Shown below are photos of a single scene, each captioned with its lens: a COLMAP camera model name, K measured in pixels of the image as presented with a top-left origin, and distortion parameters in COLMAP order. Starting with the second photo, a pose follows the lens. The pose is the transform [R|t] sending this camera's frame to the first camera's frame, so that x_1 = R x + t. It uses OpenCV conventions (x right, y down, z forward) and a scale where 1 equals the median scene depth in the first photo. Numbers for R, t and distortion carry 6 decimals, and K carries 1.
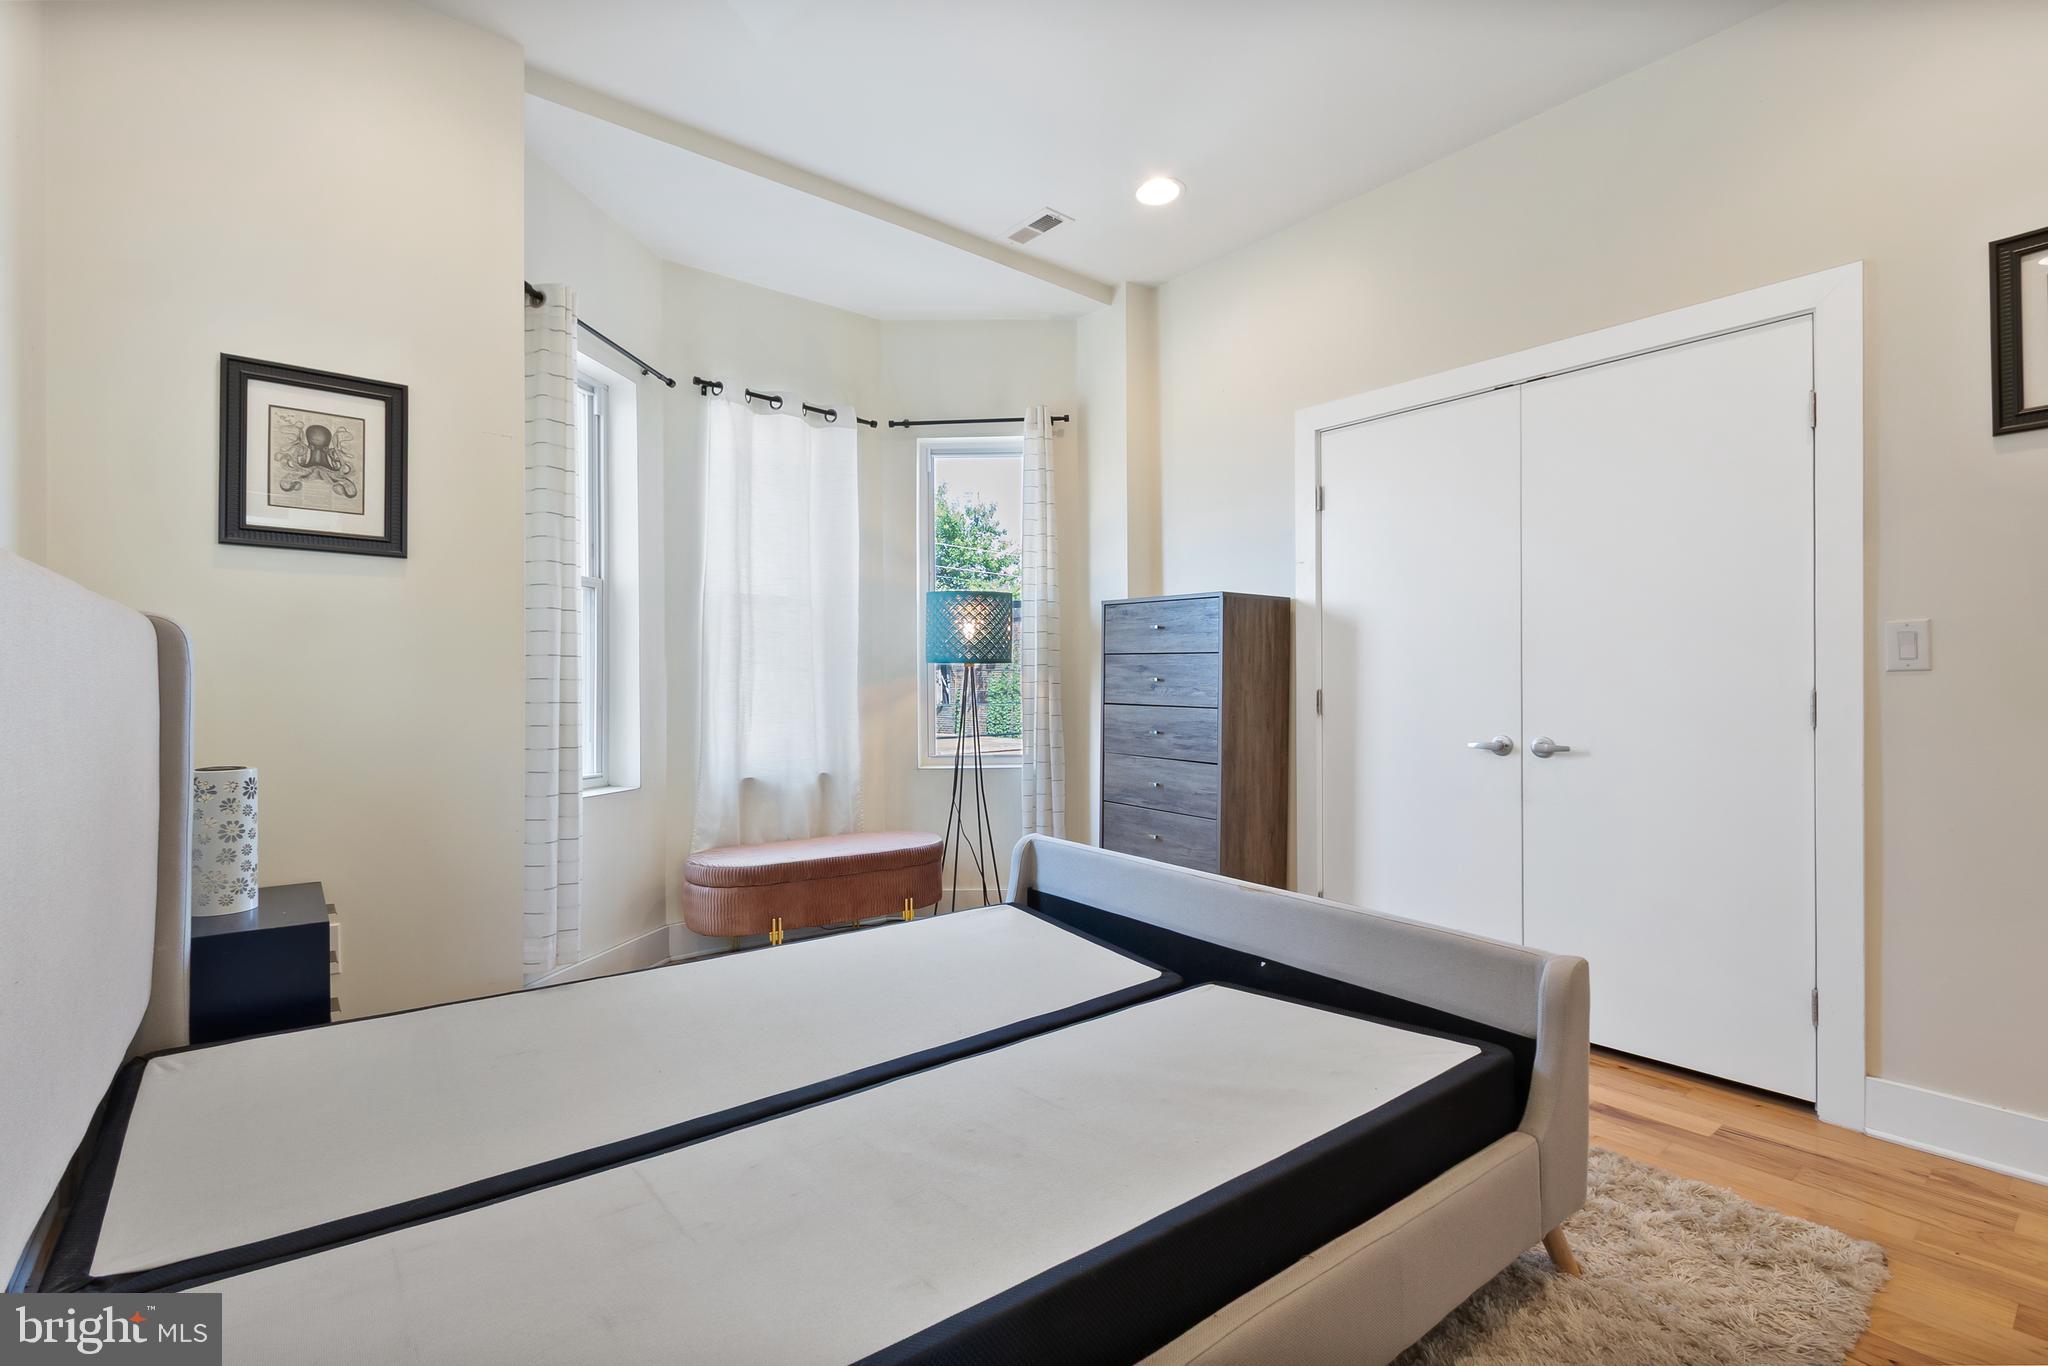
lens RADIAL K [[938.1, 0, 1020.5], [0, 938.1, 684.4], [0, 0, 1]] dist [0.004376, -0.002021]
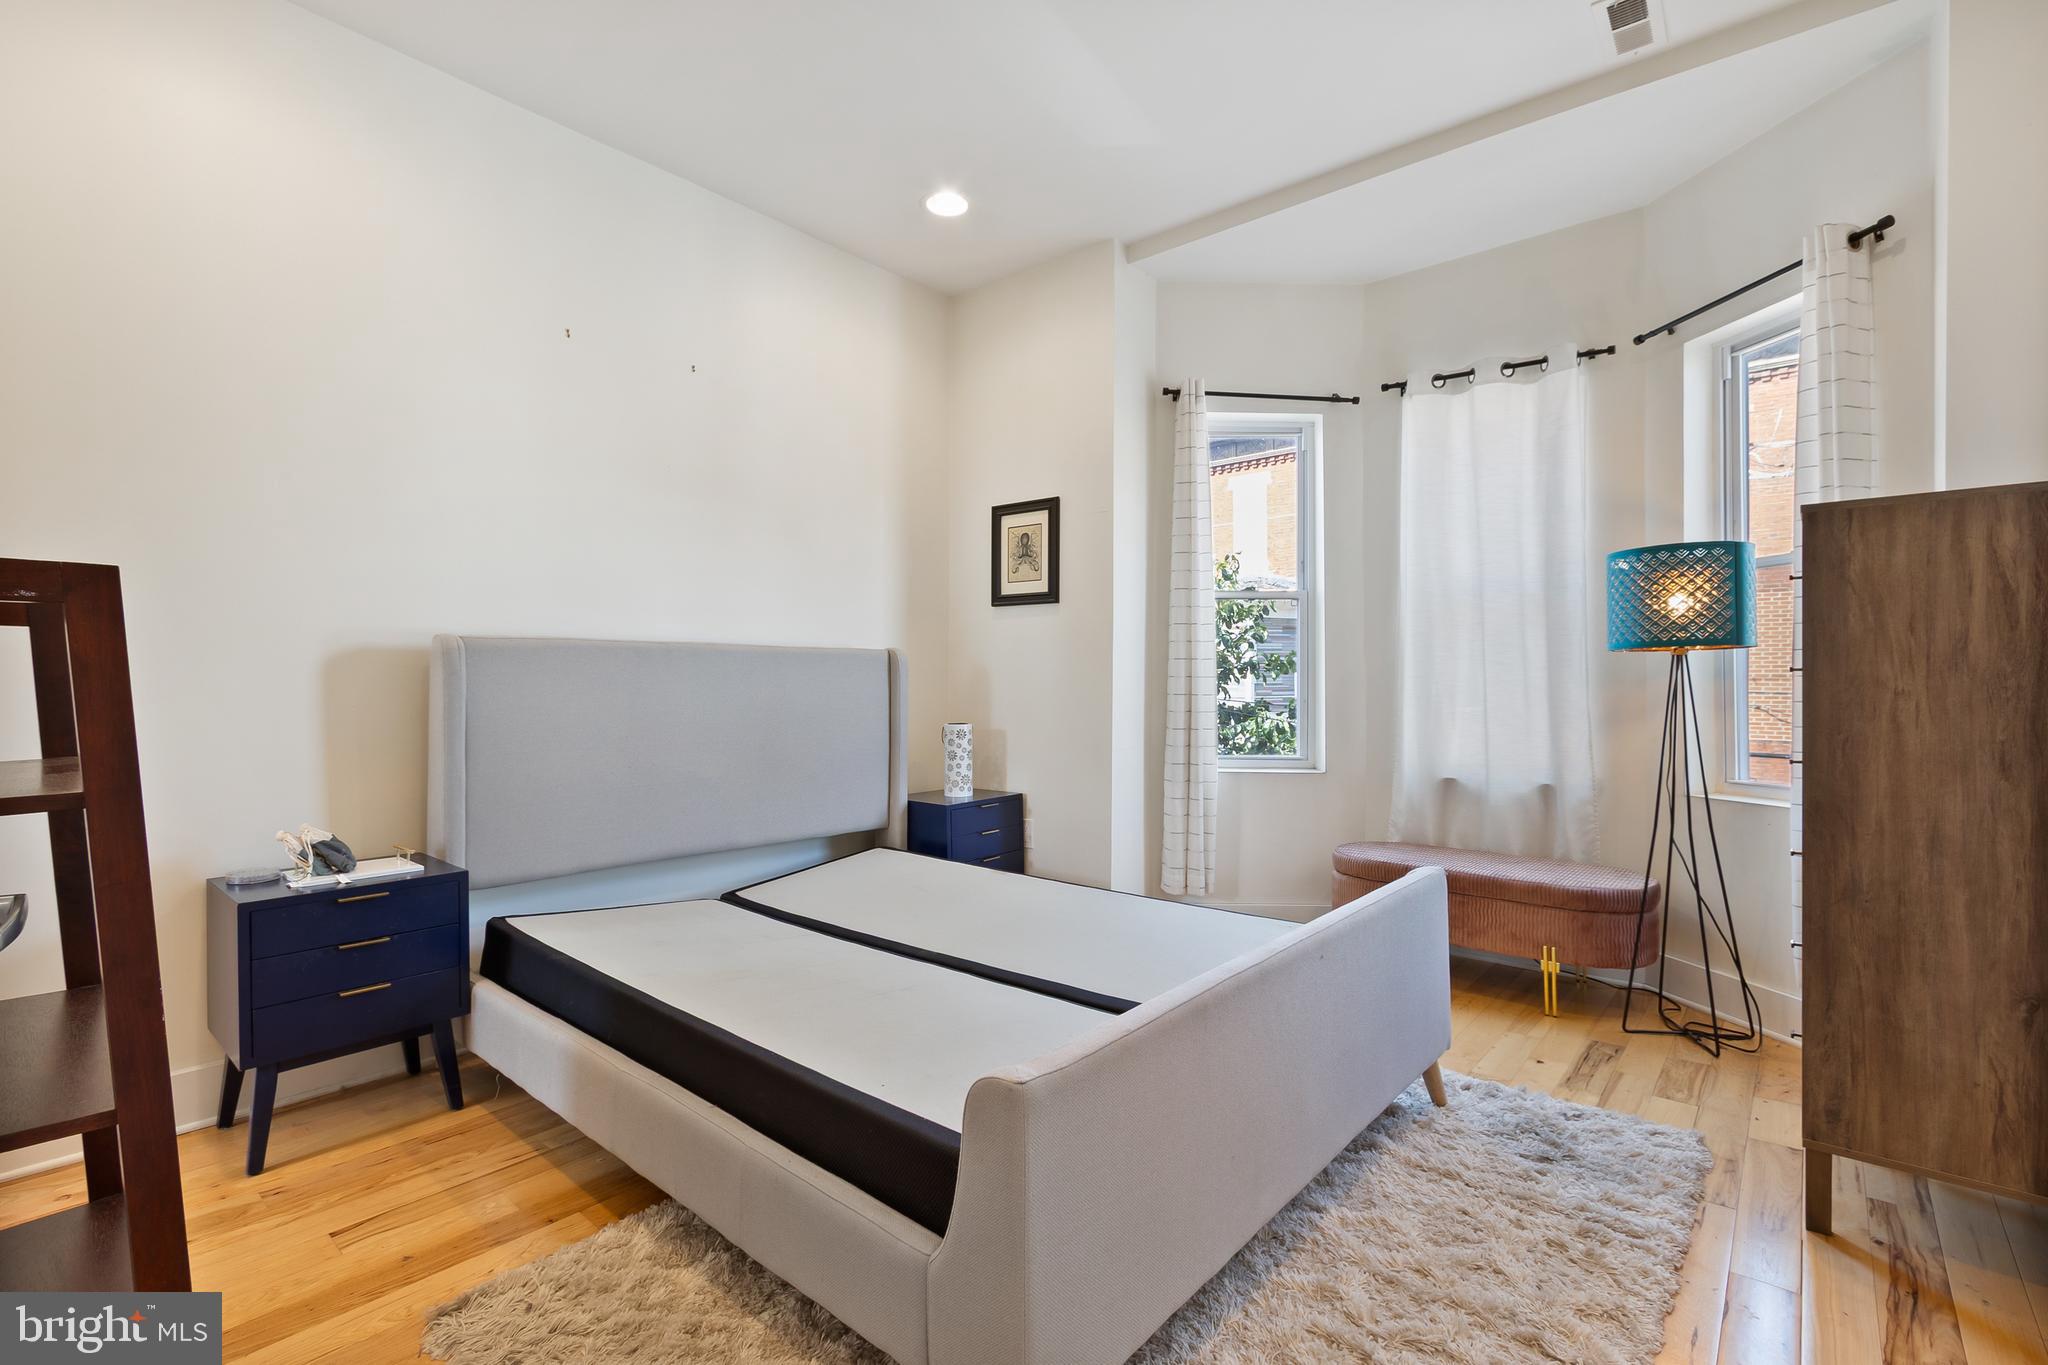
lens RADIAL K [[938.1, 0, 1019.0], [0, 938.1, 678.3], [0, 0, 1]] dist [0.004376, -0.002021]
pose [[0.182030, -0.004375, -0.983283, 0.647794], [0.001151, 0.999990, -0.004236, 0.001667], [0.983292, -0.000360, 0.182033, 0.448928]]
